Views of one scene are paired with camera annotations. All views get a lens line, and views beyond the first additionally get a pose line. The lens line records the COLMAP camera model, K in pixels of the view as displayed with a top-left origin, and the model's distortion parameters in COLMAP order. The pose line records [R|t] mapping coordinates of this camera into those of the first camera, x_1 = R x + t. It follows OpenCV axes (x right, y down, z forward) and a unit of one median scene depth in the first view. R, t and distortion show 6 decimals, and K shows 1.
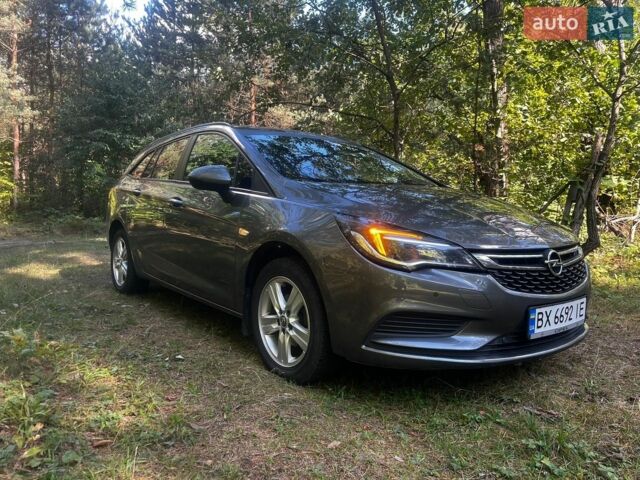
lens RADIAL K [[491.3, 0, 318.7], [0, 491.3, 236.9], [0, 0, 1]] dist [0.053698, -0.063884]
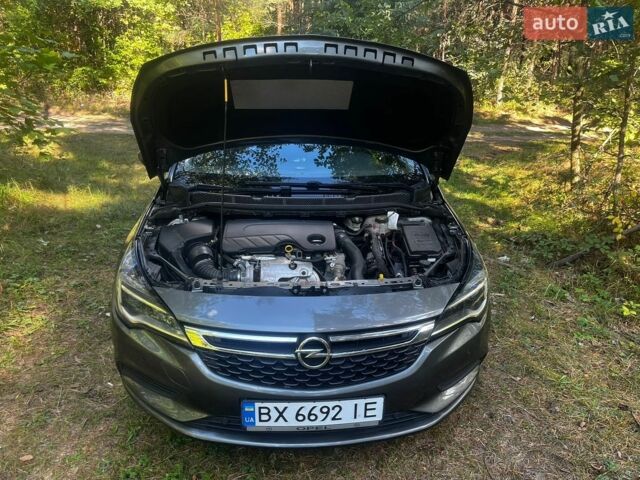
lens RADIAL K [[499.5, 0, 321.8], [0, 499.5, 246.5], [0, 0, 1]] dist [0.006355, -0.005856]
pose [[0.834468, 0.194756, -0.515494, 0.901179], [-0.043784, 0.955939, 0.290282, -0.356595], [0.549315, -0.219661, 0.806227, 0.416765]]
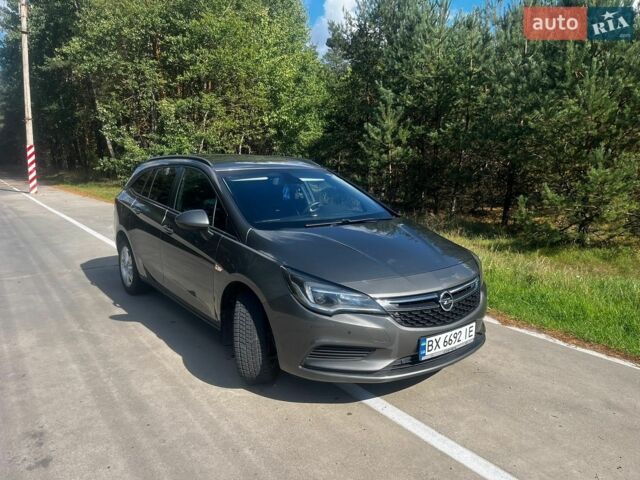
lens RADIAL K [[491.3, 0, 323.0], [0, 491.3, 245.0], [0, 0, 1]] dist [0.053698, -0.063884]
pose [[0.999778, -0.013052, -0.016539, 0.173269], [0.014818, 0.993638, 0.111642, -0.261621], [0.014976, -0.111862, 0.993611, -0.324058]]
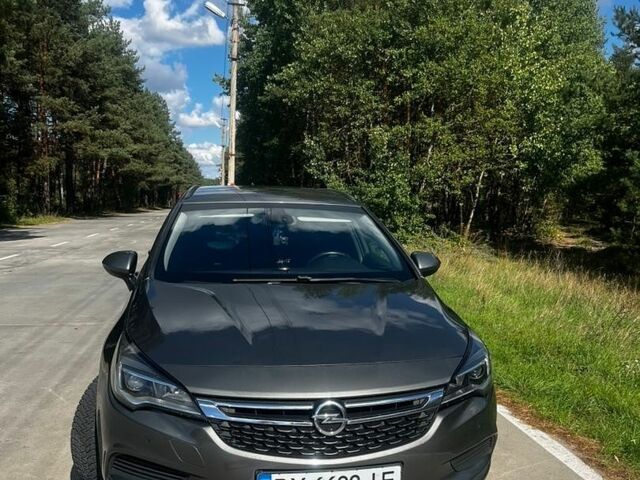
lens RADIAL K [[652.5, 0, 323.8], [0, 652.5, 254.2], [0, 0, 1]] dist [0.047055, 0.000000]
pose [[0.890196, 0.037381, -0.454041, 0.974238], [-0.031927, 0.999297, 0.019674, -0.242000], [0.454457, -0.003018, 0.890764, 0.058015]]
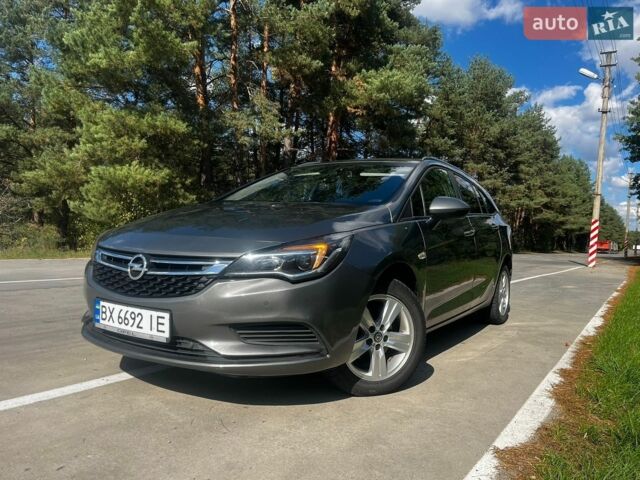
lens RADIAL K [[488.0, 0, 319.5], [0, 488.0, 243.9], [0, 0, 1]] dist [0.019138, -0.006379]
pose [[0.343573, 0.022969, -0.938845, 1.614547], [-0.103296, 0.994559, -0.013470, -0.021184], [0.933428, 0.101607, 0.344076, 1.039955]]
